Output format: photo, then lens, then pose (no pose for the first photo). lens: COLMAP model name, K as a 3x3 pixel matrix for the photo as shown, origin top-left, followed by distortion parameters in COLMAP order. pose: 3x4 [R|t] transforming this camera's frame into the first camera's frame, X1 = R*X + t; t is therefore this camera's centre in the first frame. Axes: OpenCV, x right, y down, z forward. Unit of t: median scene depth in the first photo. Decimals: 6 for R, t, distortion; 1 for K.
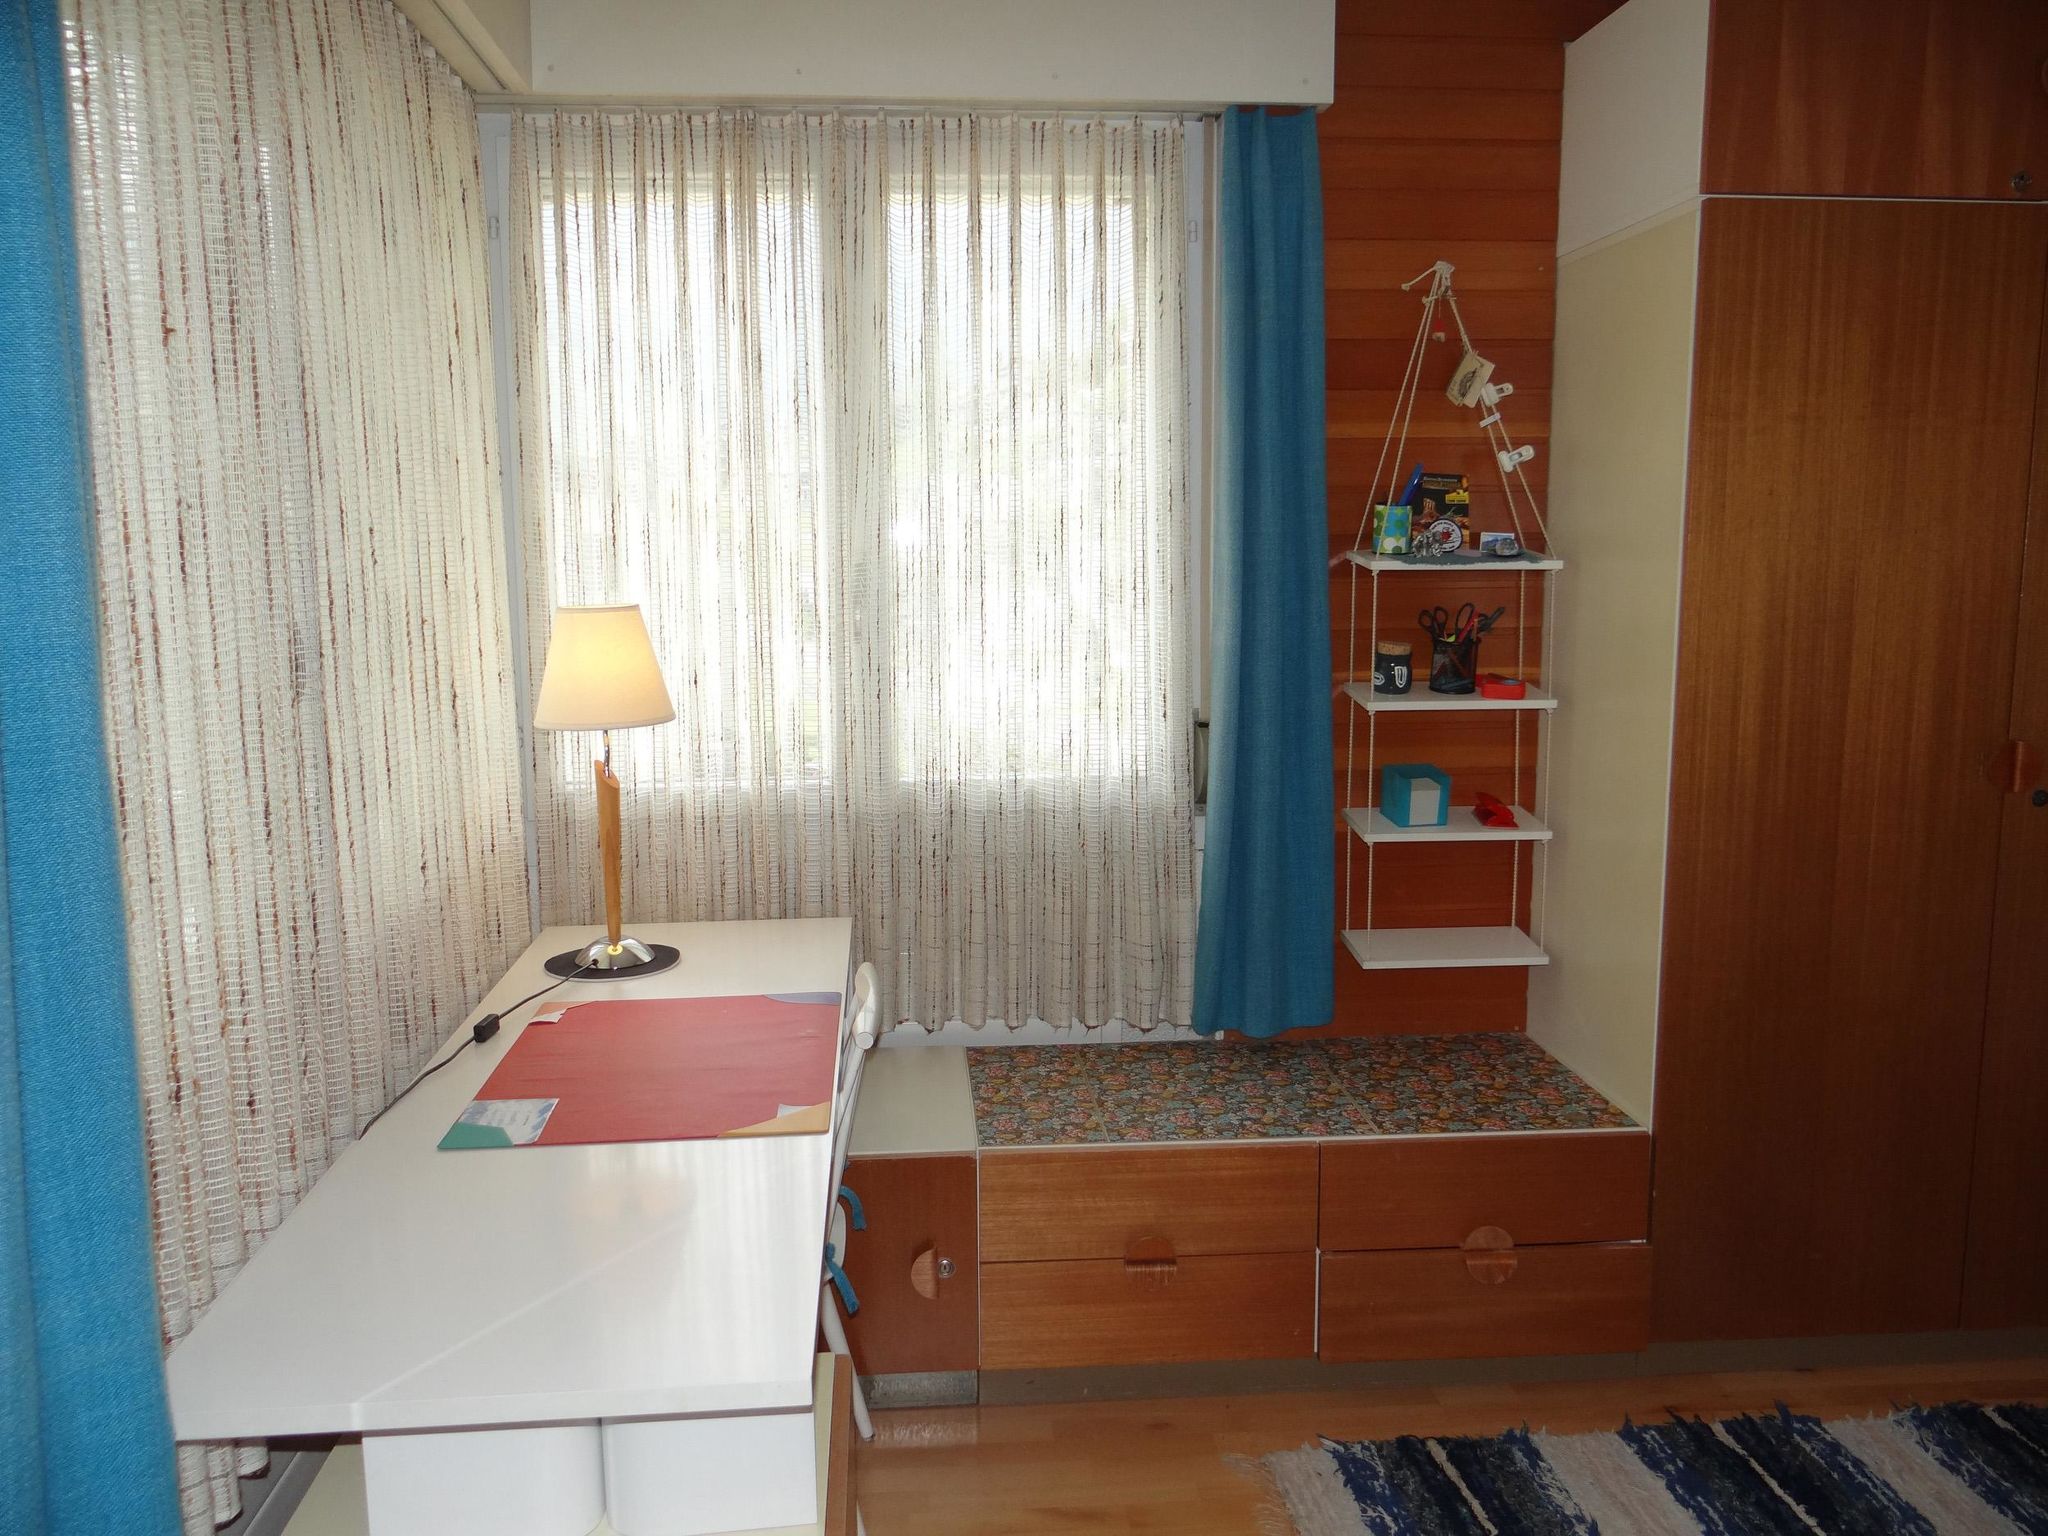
lens RADIAL K [[1598.9, 0, 1031.5], [0, 1598.9, 765.7], [0, 0, 1]] dist [-0.010920, -0.006946]
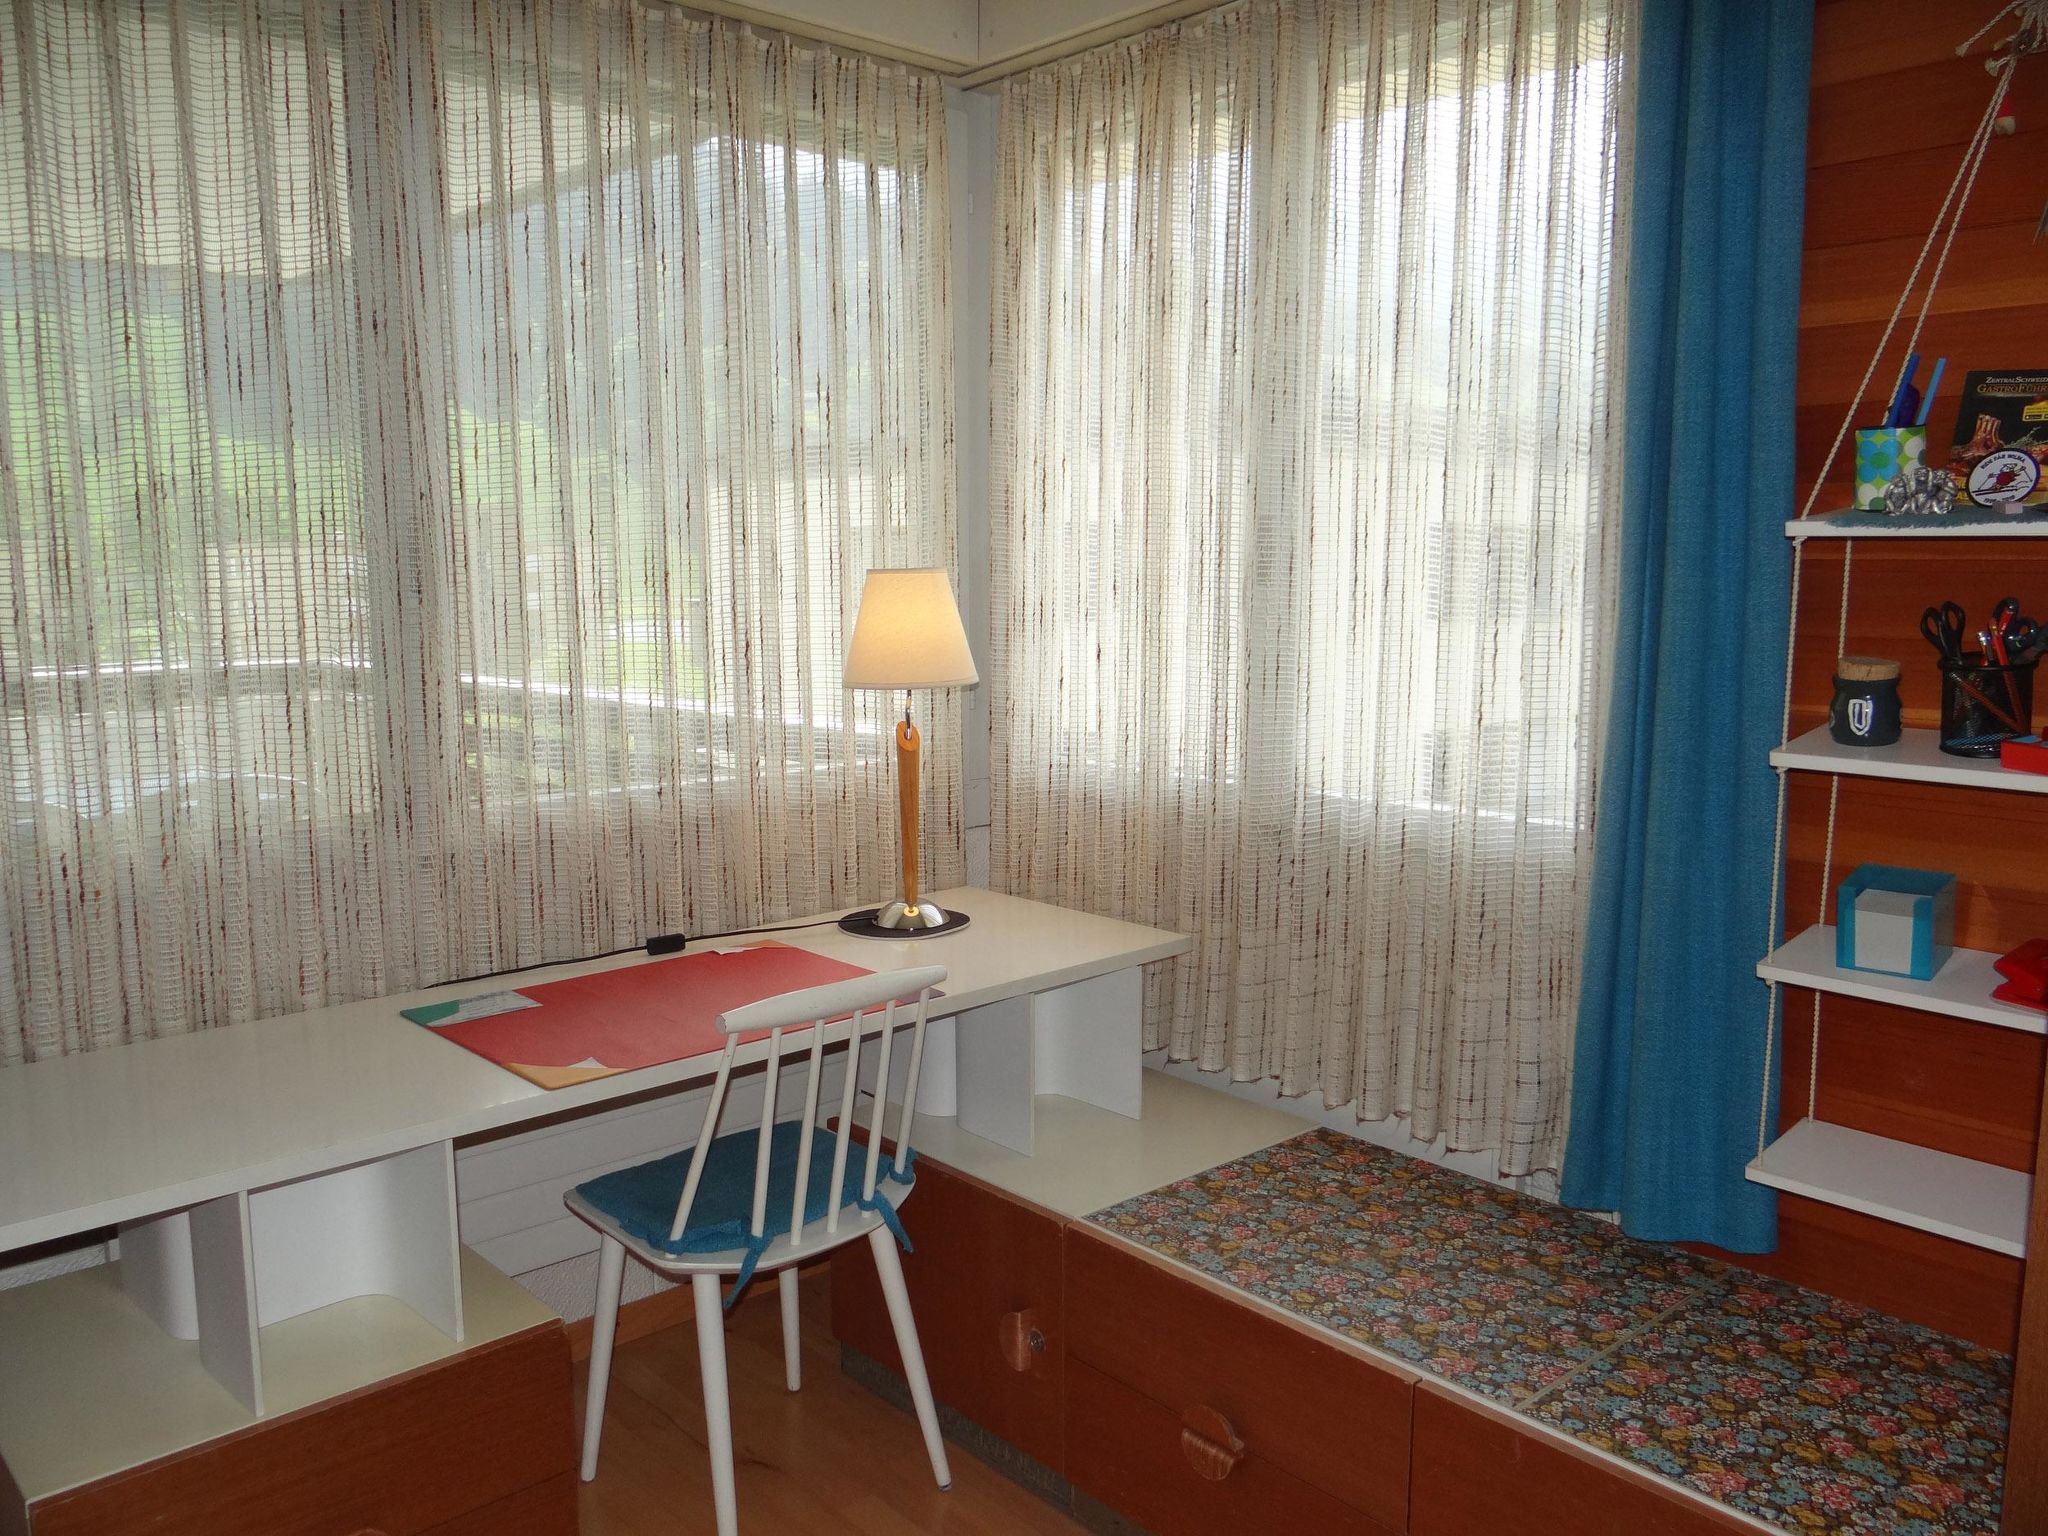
lens RADIAL K [[1598.9, 0, 1026.8], [0, 1598.9, 779.5], [0, 0, 1]] dist [-0.010920, -0.006946]
pose [[0.604163, 0.115637, -0.788426, 0.517622], [-0.110094, 0.992039, 0.061136, -0.035090], [0.789219, 0.049865, 0.612084, 0.394058]]
